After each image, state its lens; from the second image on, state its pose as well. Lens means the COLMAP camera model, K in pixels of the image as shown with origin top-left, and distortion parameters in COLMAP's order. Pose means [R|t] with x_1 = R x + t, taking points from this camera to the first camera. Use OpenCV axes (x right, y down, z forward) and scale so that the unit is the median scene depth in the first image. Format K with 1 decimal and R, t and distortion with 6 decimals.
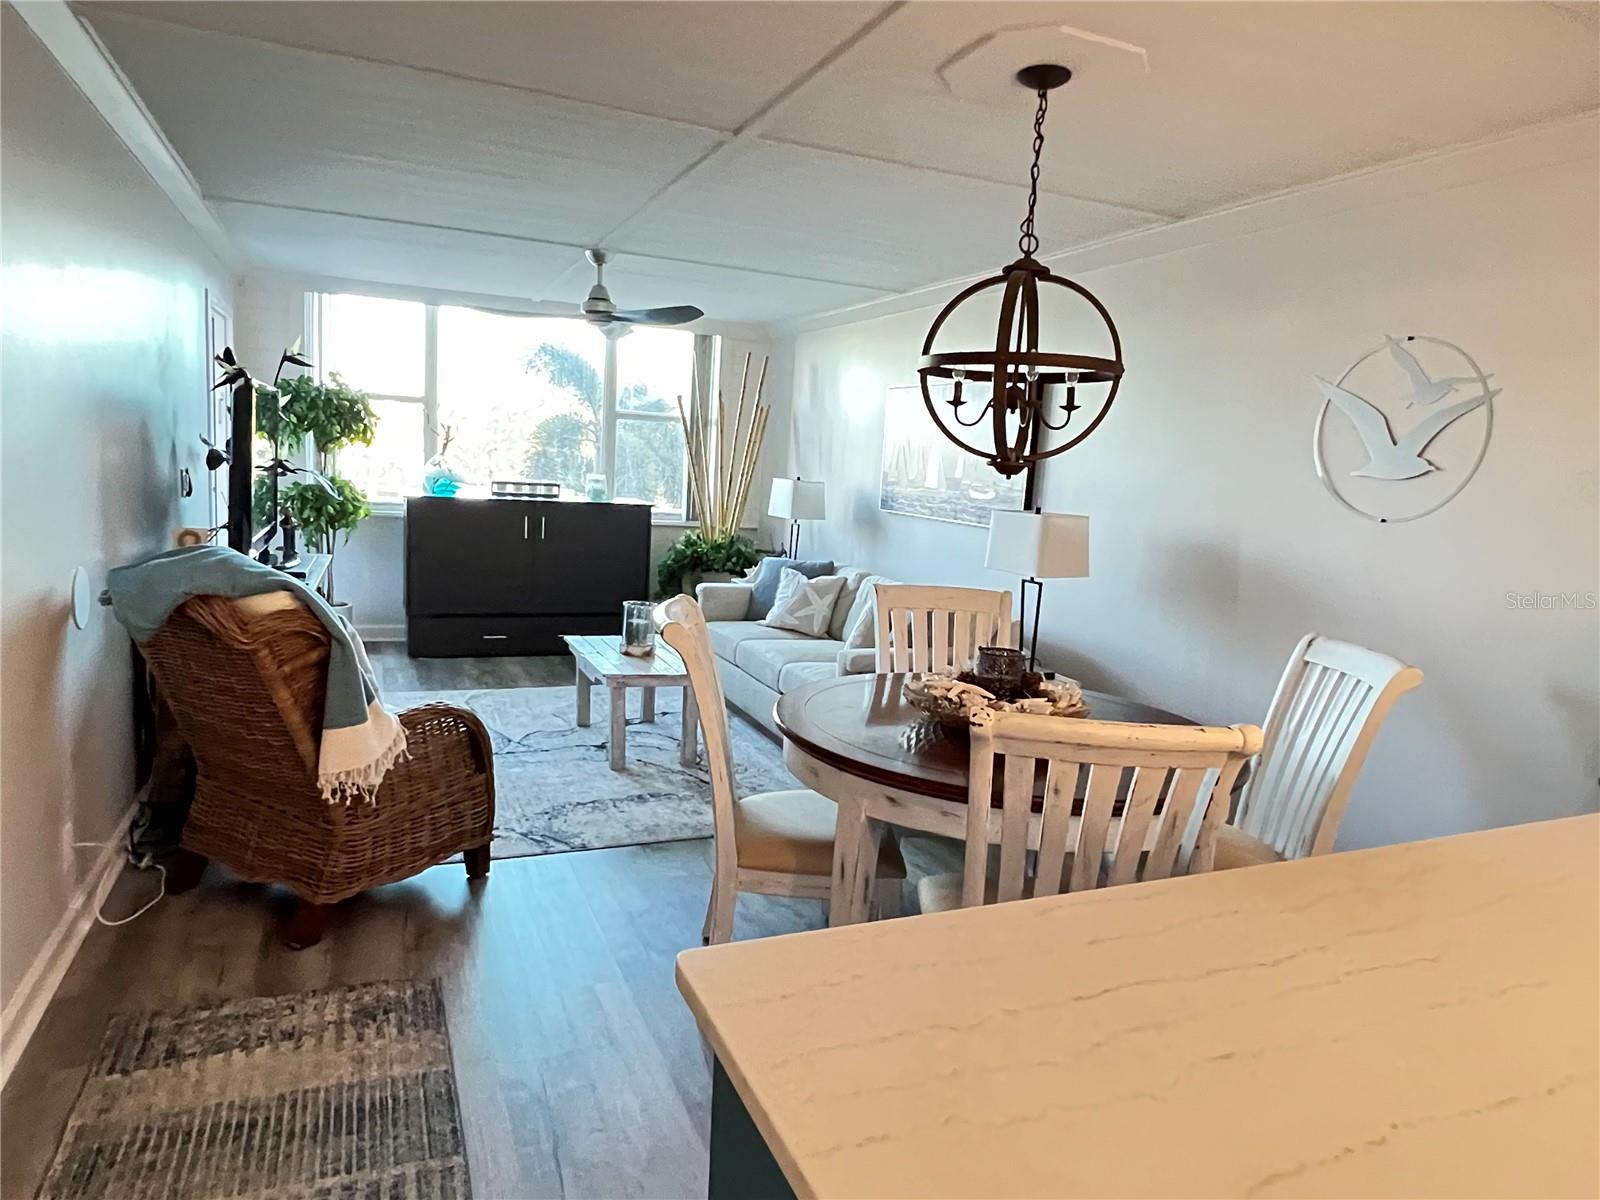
lens RADIAL K [[995.6, 0, 798.3], [0, 995.6, 599.4], [0, 0, 1]] dist [-0.008524, 0.001778]
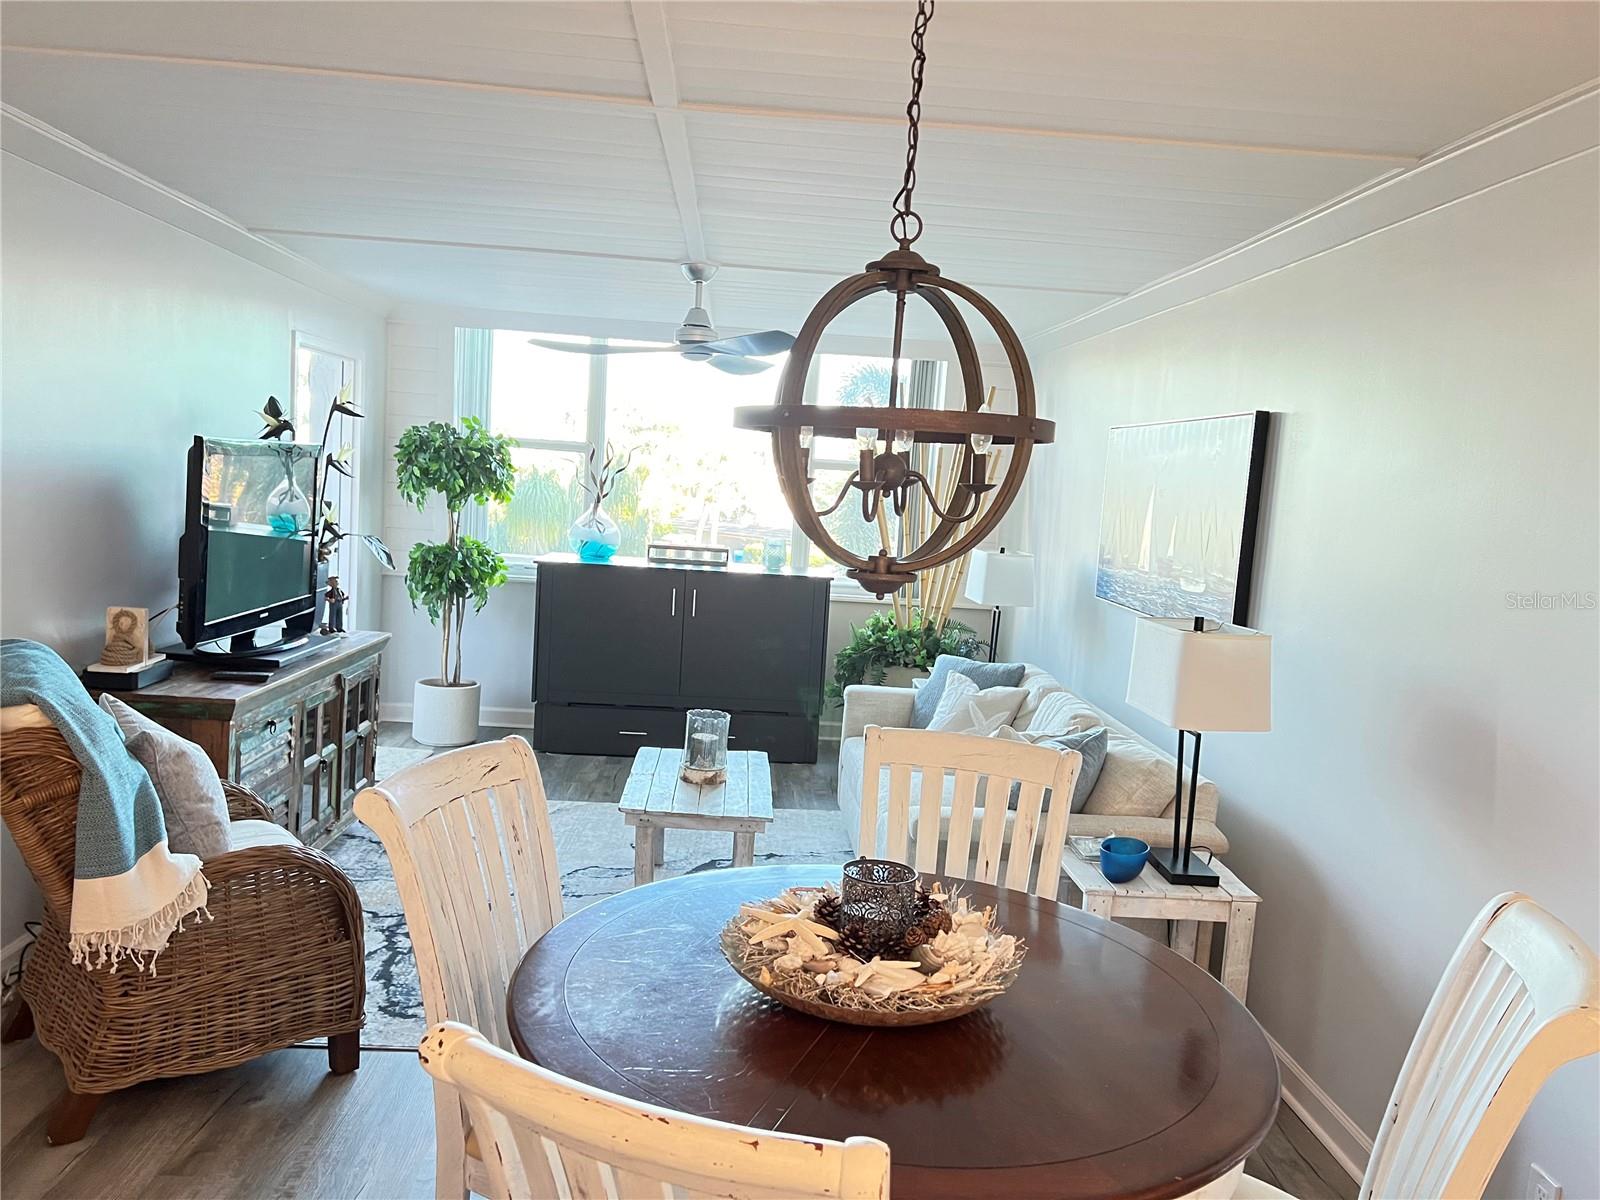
lens RADIAL K [[1205.1, 0, 793.4], [0, 1205.1, 608.8], [0, 0, 1]] dist [0.051428, -0.045611]
pose [[0.940572, 0.036865, -0.337589, 0.310963], [-0.054443, 0.997601, -0.042749, -0.059470], [0.335203, 0.058588, 0.940322, 0.198048]]
